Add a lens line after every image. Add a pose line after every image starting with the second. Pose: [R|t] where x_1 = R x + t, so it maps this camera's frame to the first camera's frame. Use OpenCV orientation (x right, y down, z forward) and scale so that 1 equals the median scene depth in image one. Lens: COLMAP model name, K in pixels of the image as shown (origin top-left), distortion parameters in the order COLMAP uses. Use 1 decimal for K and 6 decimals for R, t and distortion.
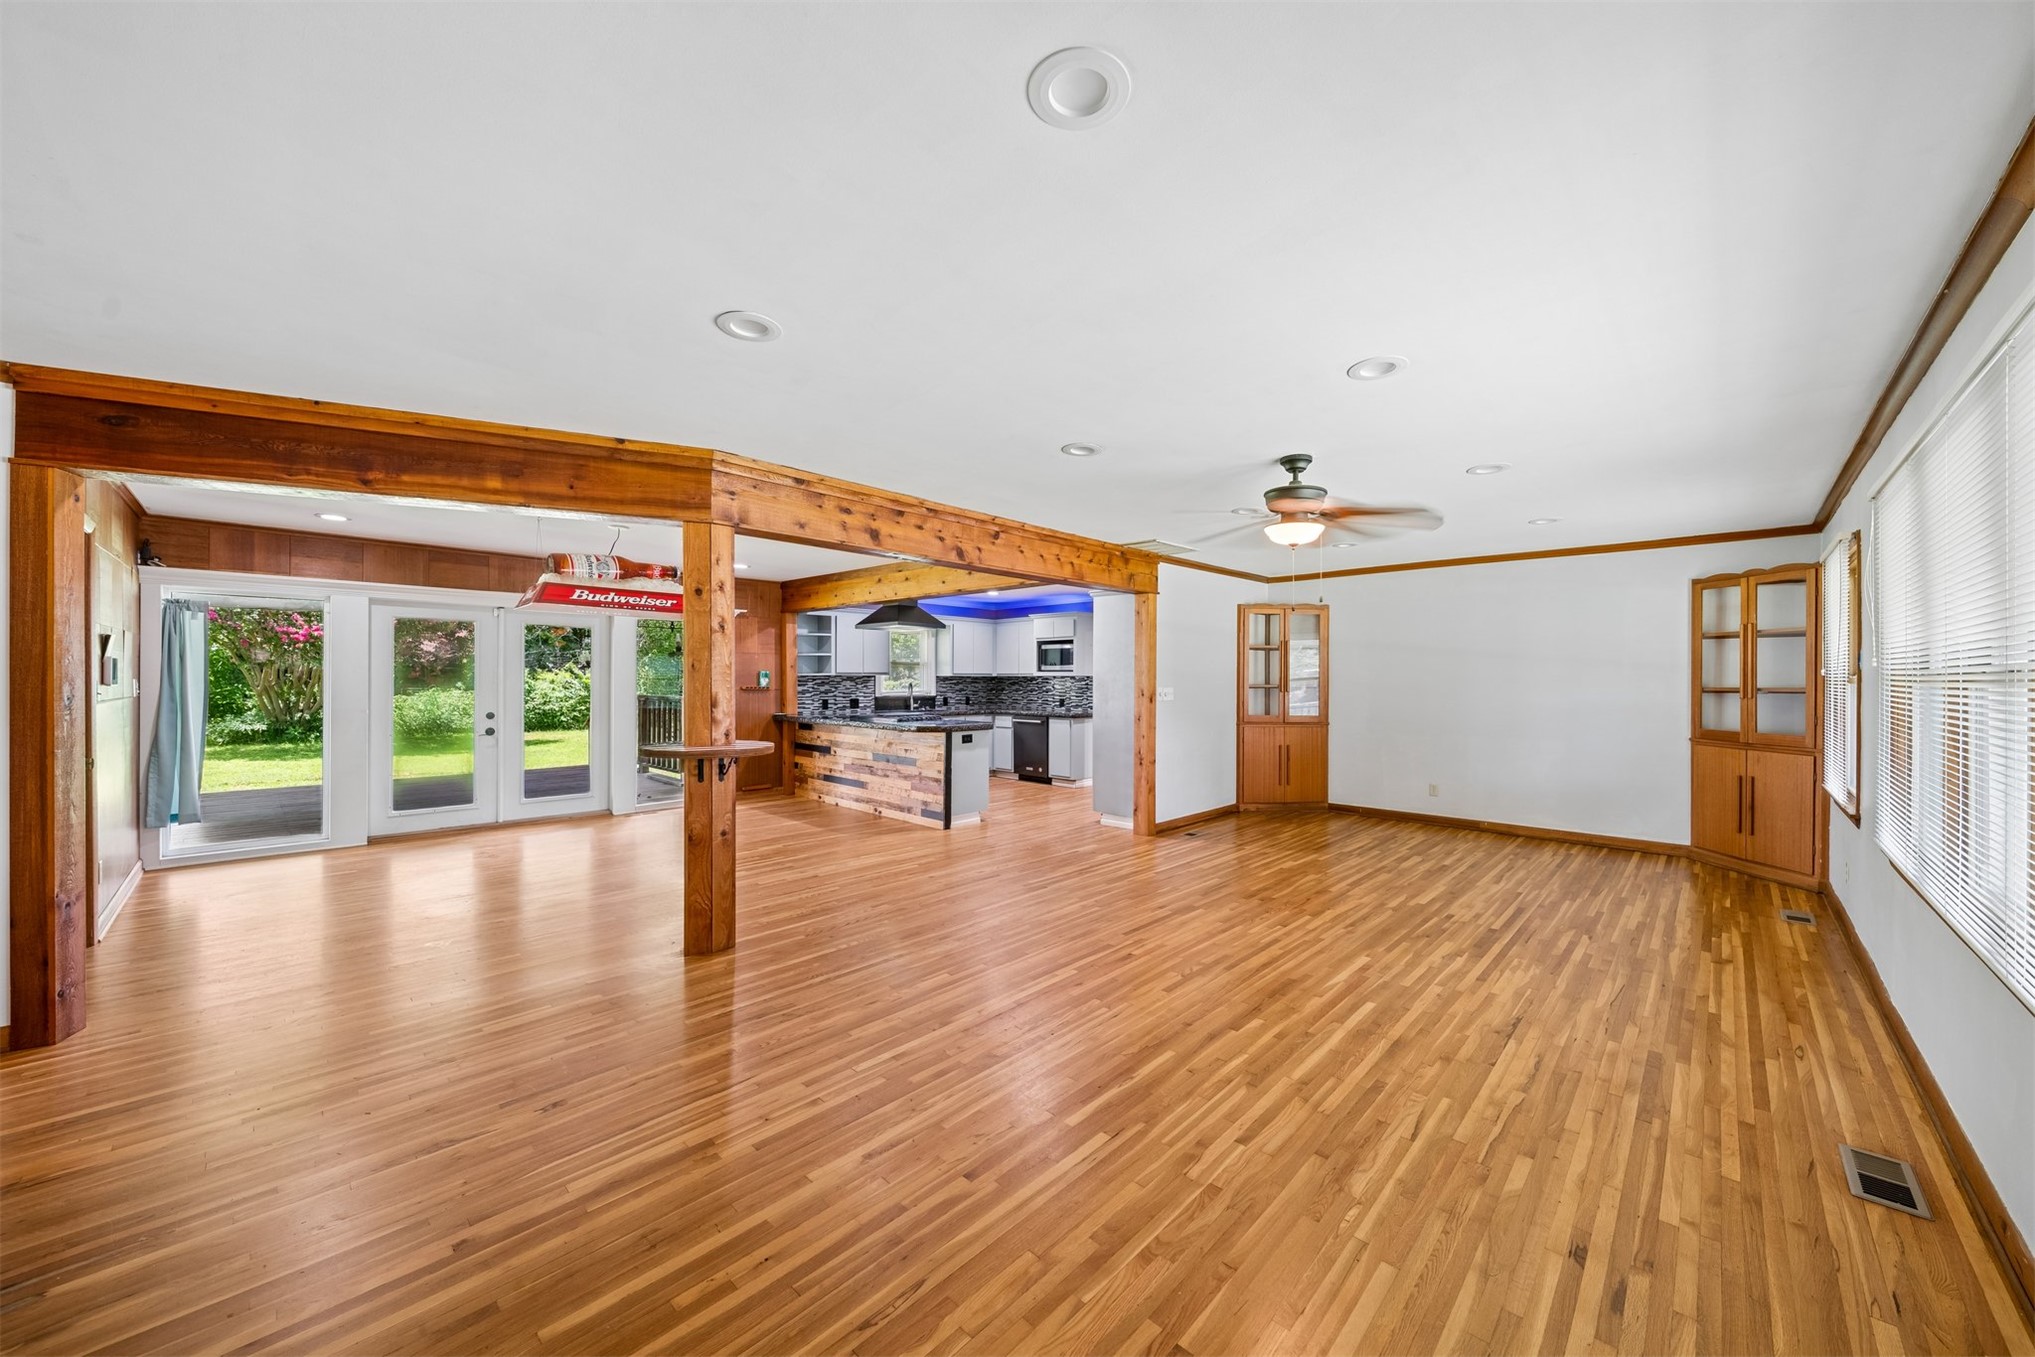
lens RADIAL K [[724.7, 0, 1014.5], [0, 724.7, 683.5], [0, 0, 1]] dist [0.003325, -0.001282]
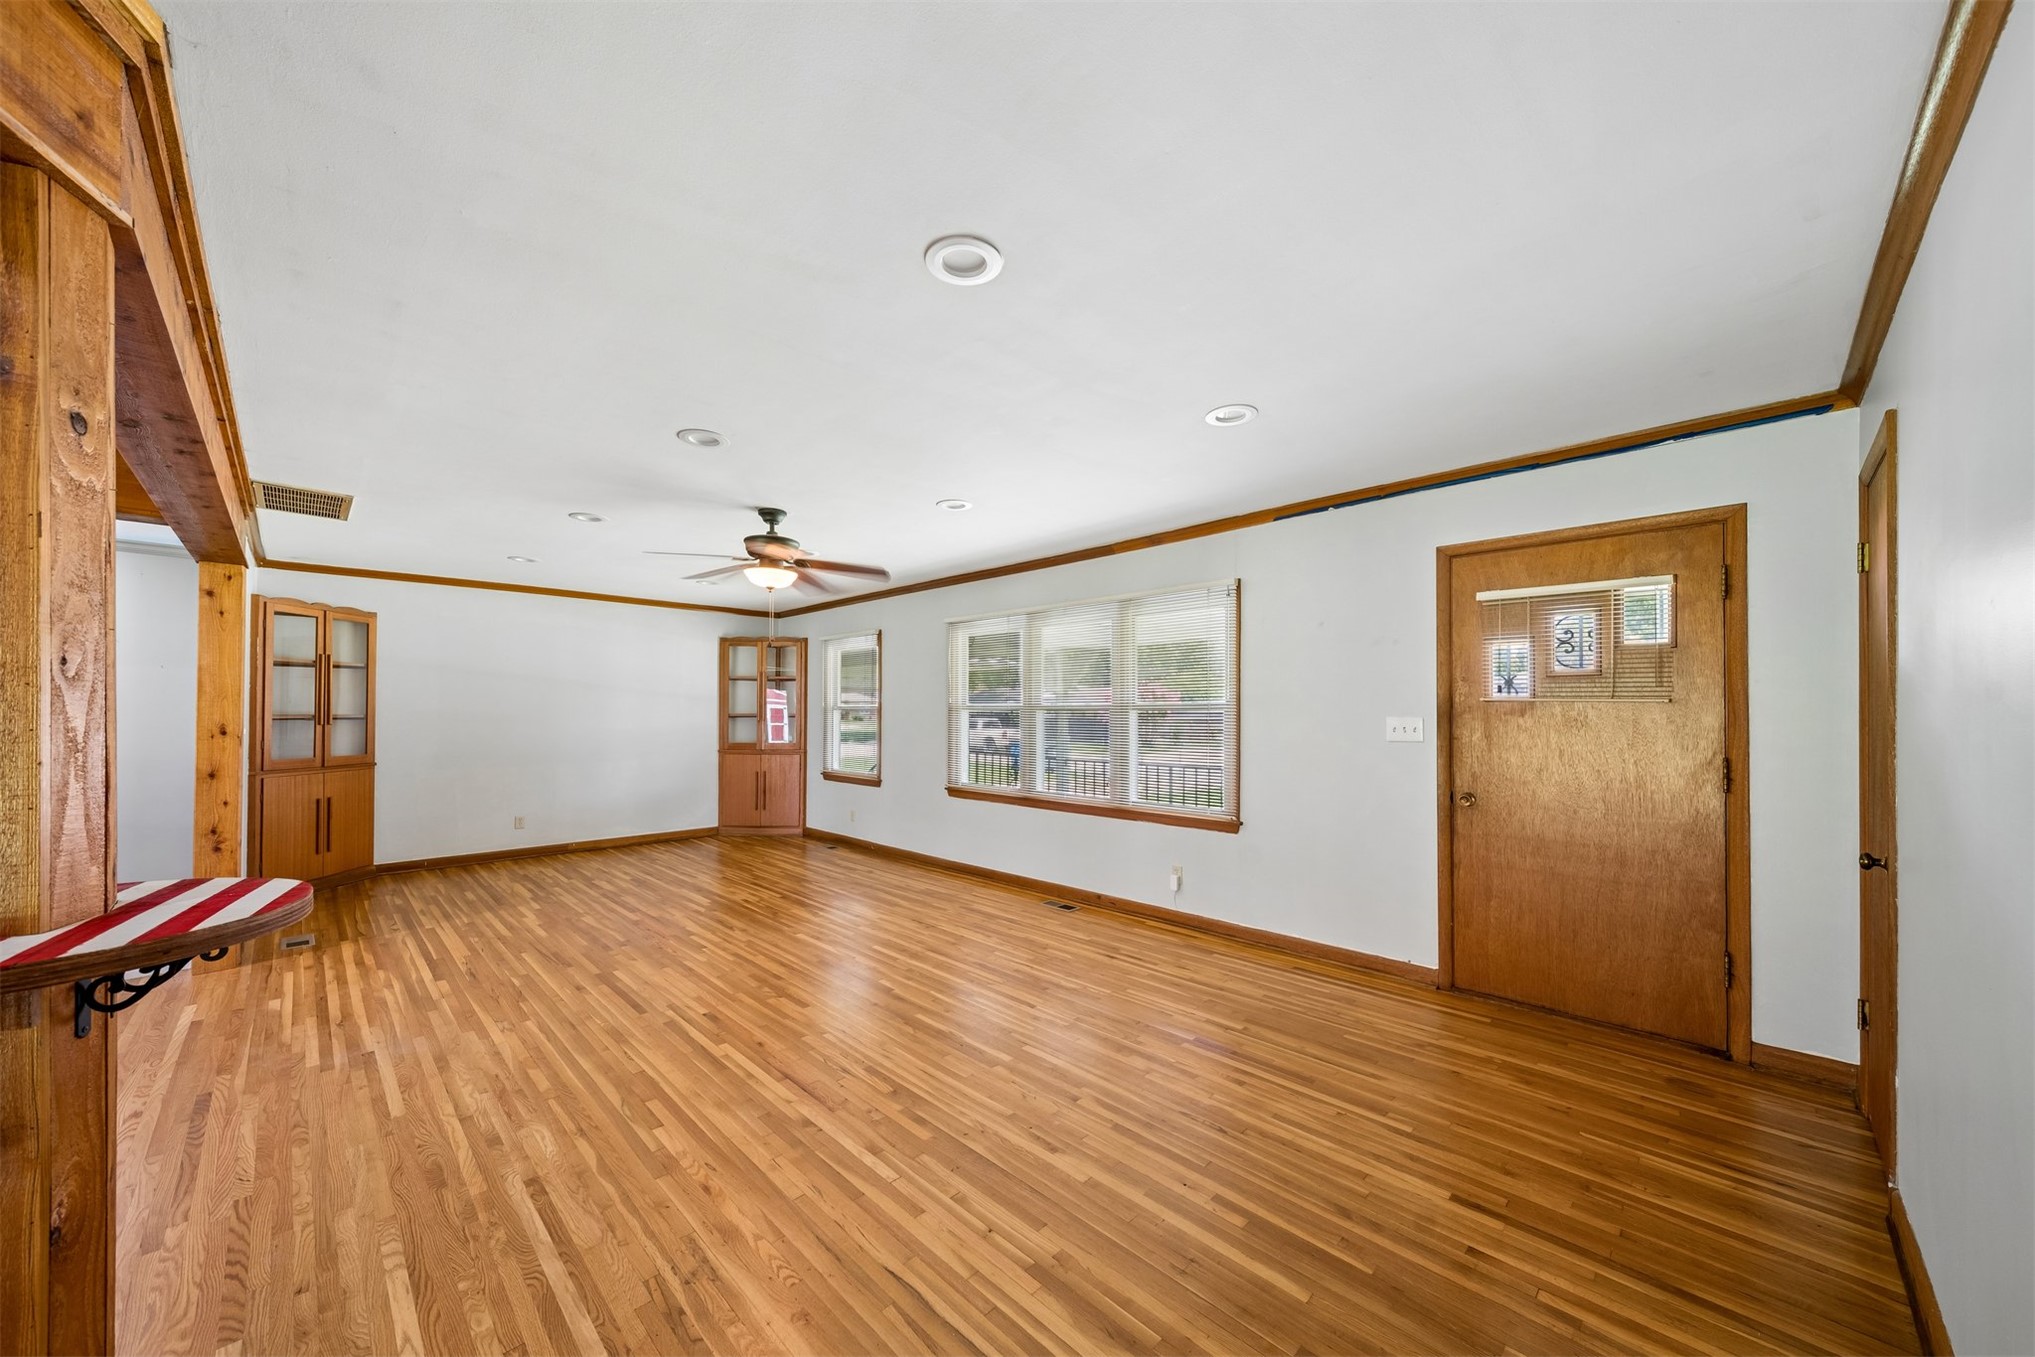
lens RADIAL K [[724.7, 0, 1034.4], [0, 724.7, 713.8], [0, 0, 1]] dist [0.003325, -0.001282]
pose [[0.005168, -0.005641, 0.999971, -0.486210], [0.004285, 0.999975, 0.005619, -0.001051], [-0.999977, 0.004256, 0.005192, 0.388758]]
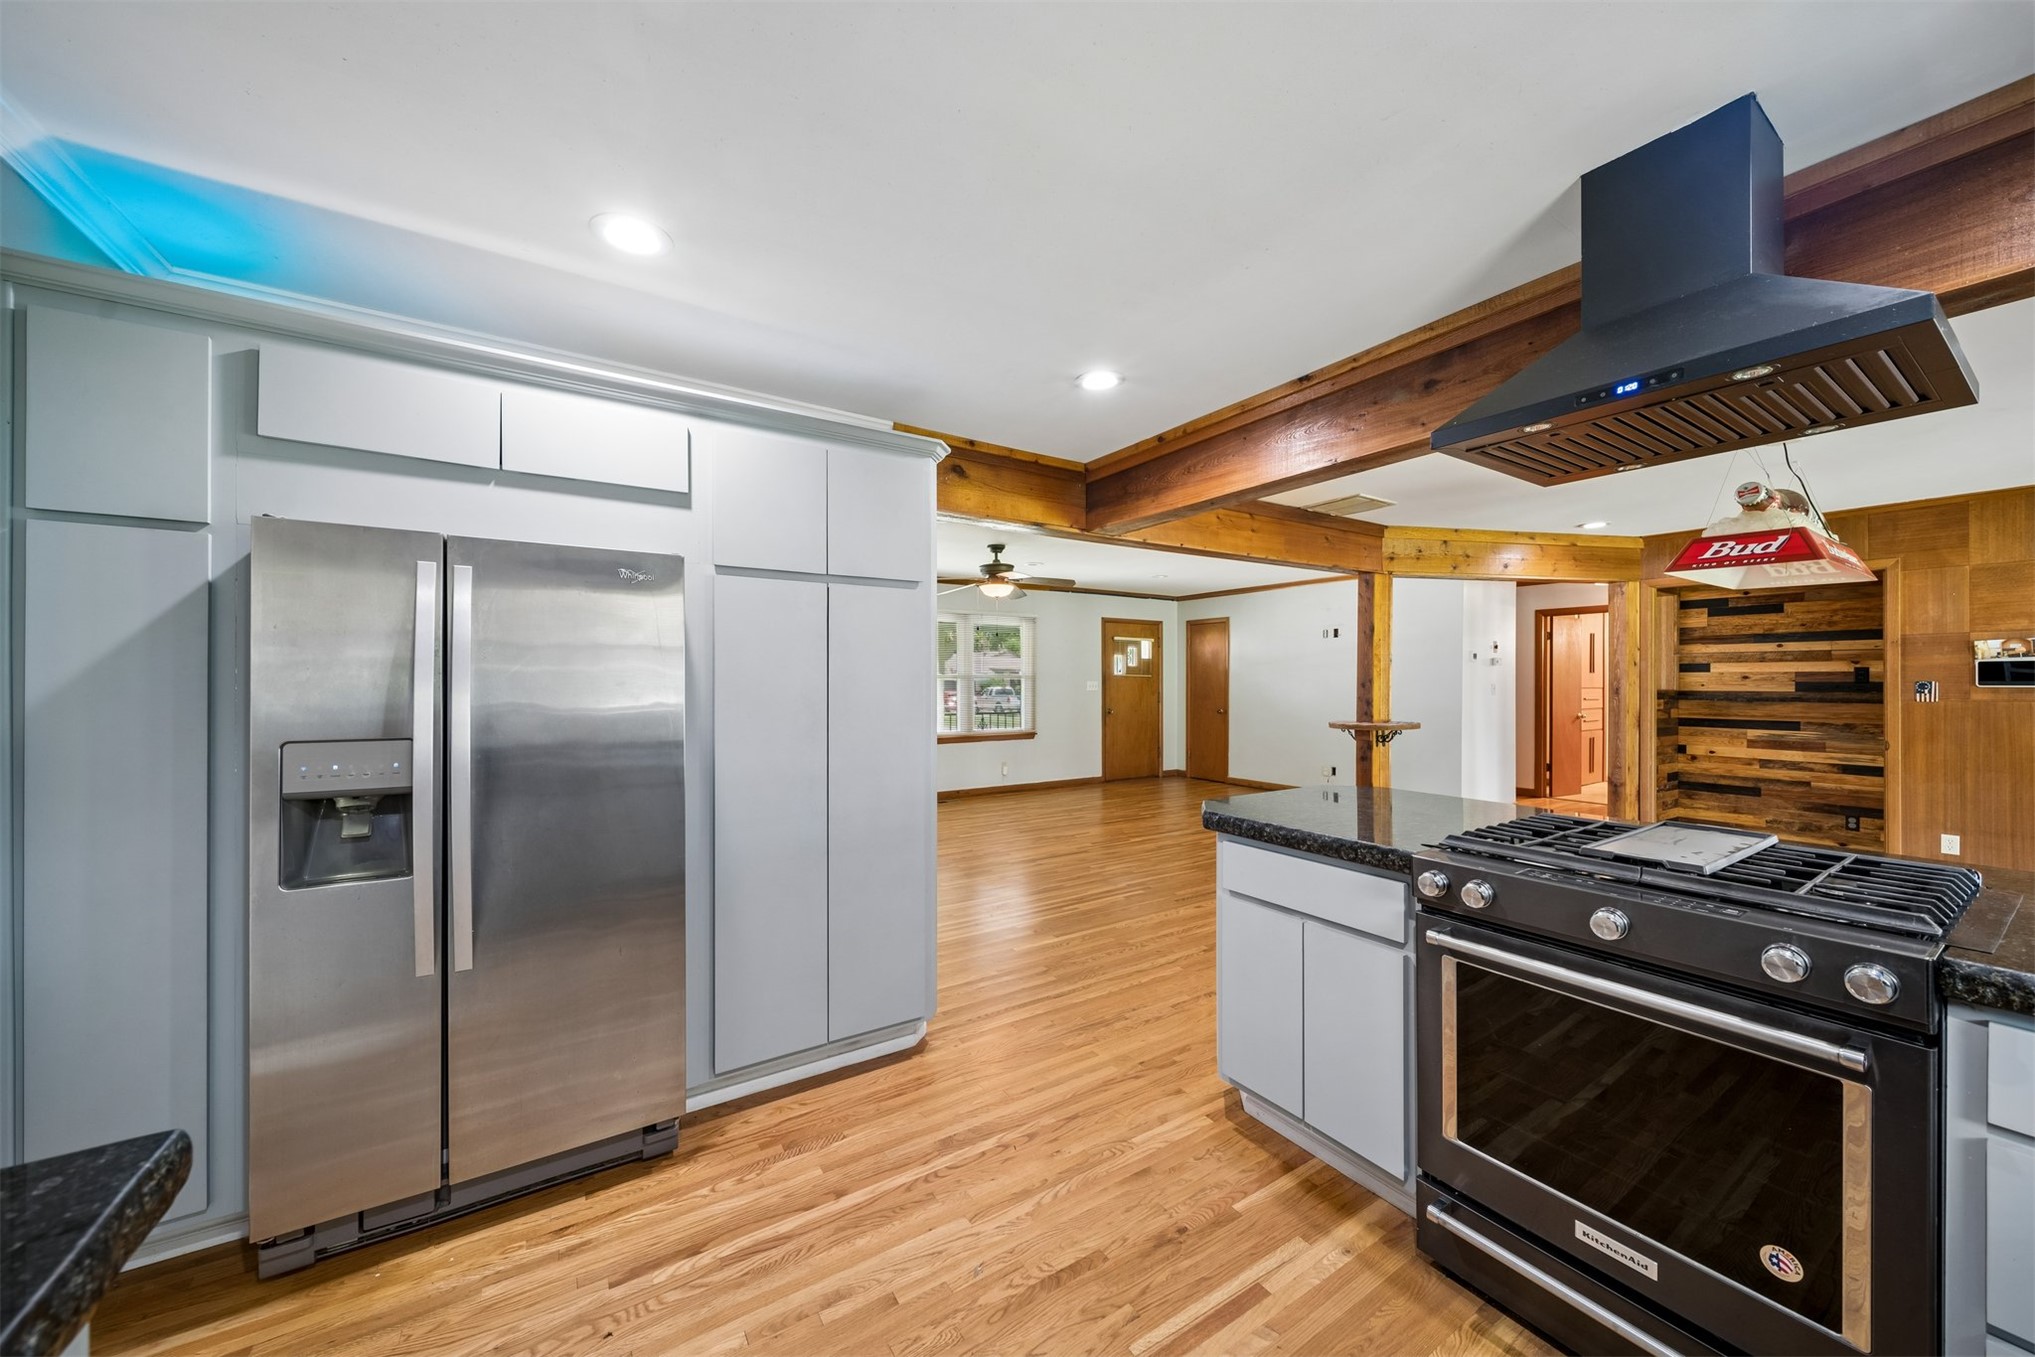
lens RADIAL K [[724.7, 0, 1031.6], [0, 724.7, 678.7], [0, 0, 1]] dist [0.003325, -0.001282]
pose [[-0.979050, -0.004819, 0.203561, -0.026852], [-0.003945, 0.999981, 0.004698, -0.005923], [-0.203580, 0.003797, -0.979051, 1.752331]]
